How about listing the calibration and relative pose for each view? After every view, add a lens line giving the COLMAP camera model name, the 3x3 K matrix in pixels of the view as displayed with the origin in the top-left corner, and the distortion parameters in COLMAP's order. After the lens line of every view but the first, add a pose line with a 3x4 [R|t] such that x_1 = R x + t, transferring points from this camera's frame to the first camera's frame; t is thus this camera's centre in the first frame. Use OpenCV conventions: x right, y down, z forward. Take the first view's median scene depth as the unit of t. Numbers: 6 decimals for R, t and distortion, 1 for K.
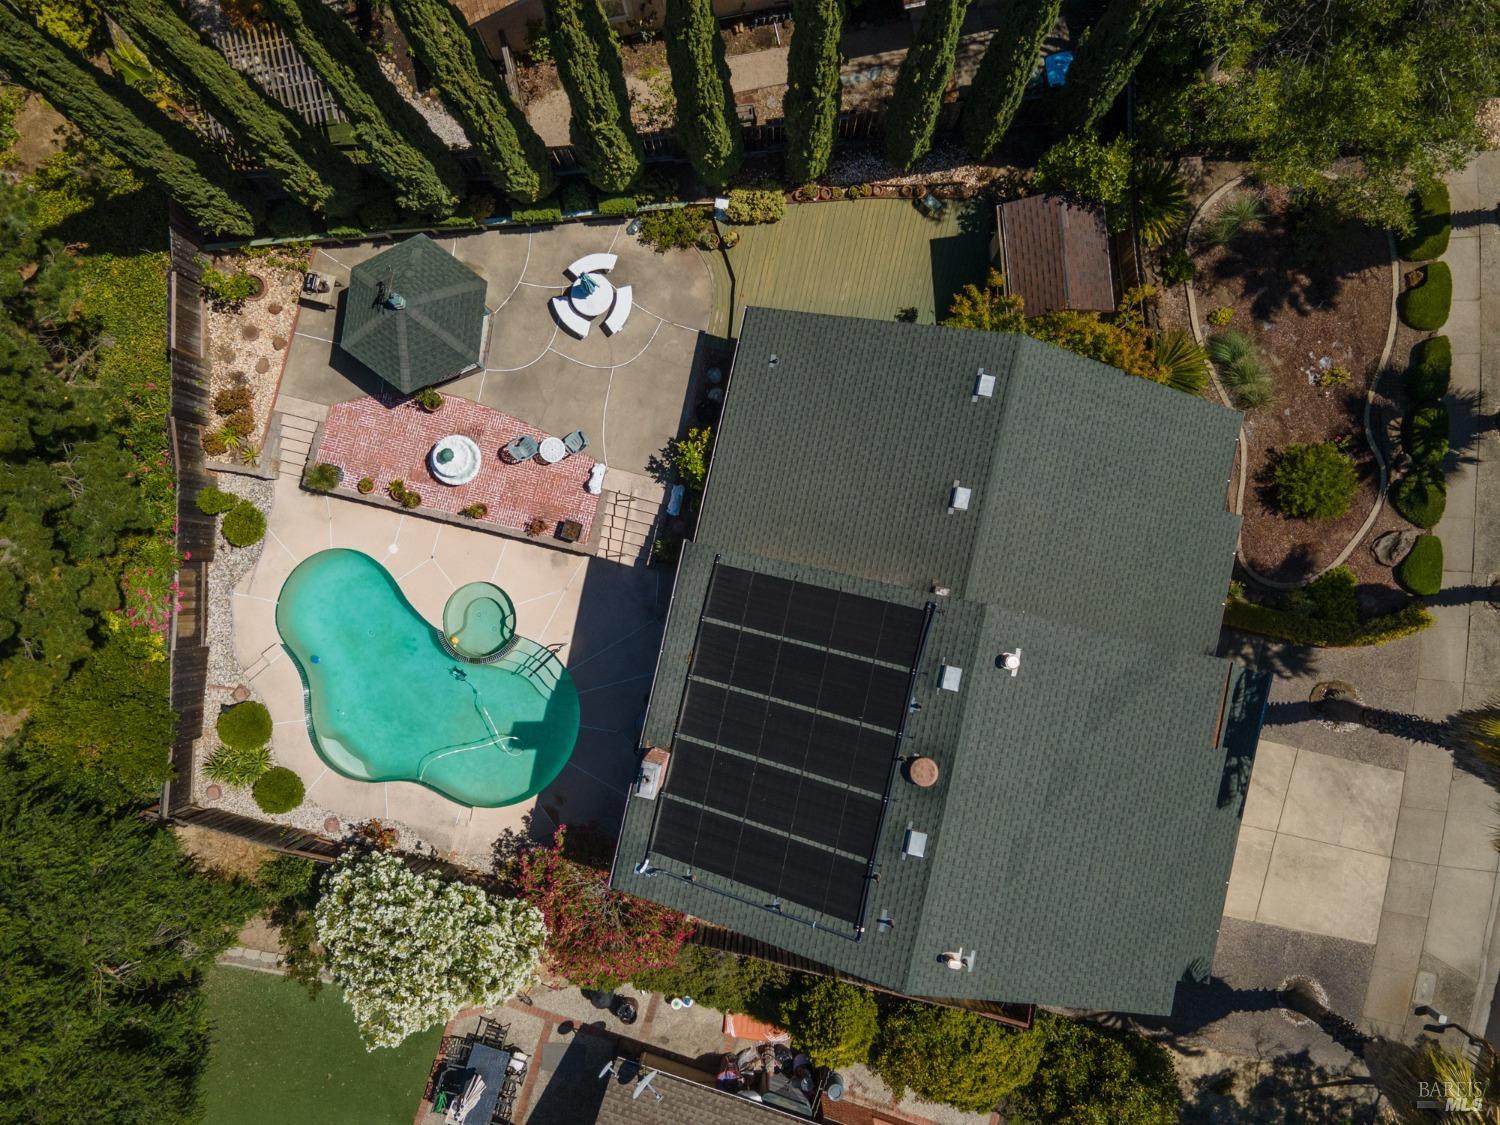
lens RADIAL K [[1097.0, 0, 758.7], [0, 1097.0, 557.5], [0, 0, 1]] dist [0.051395, -0.006266]
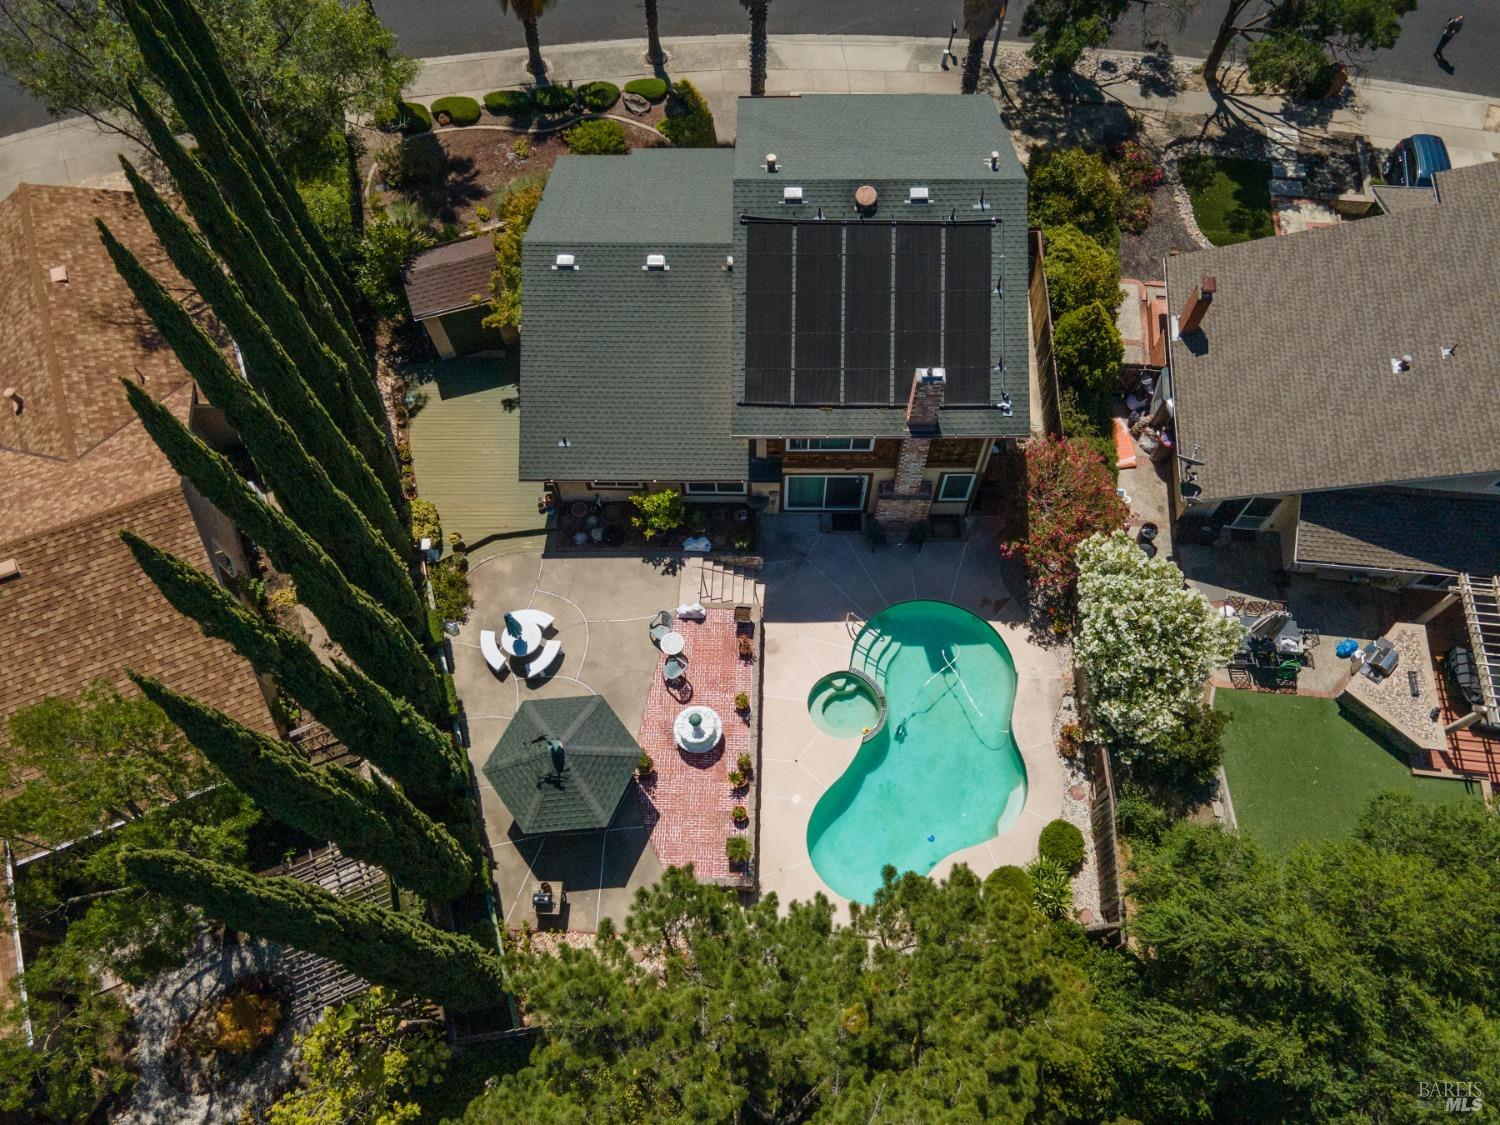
lens RADIAL K [[1097.0, 0, 761.2], [0, 1097.0, 546.9], [0, 0, 1]] dist [0.051395, -0.006266]
pose [[-0.209320, -0.865870, 0.454372, -0.592468], [0.977607, -0.175006, 0.116865, -0.118409], [-0.021672, 0.468659, 0.883113, 0.017509]]
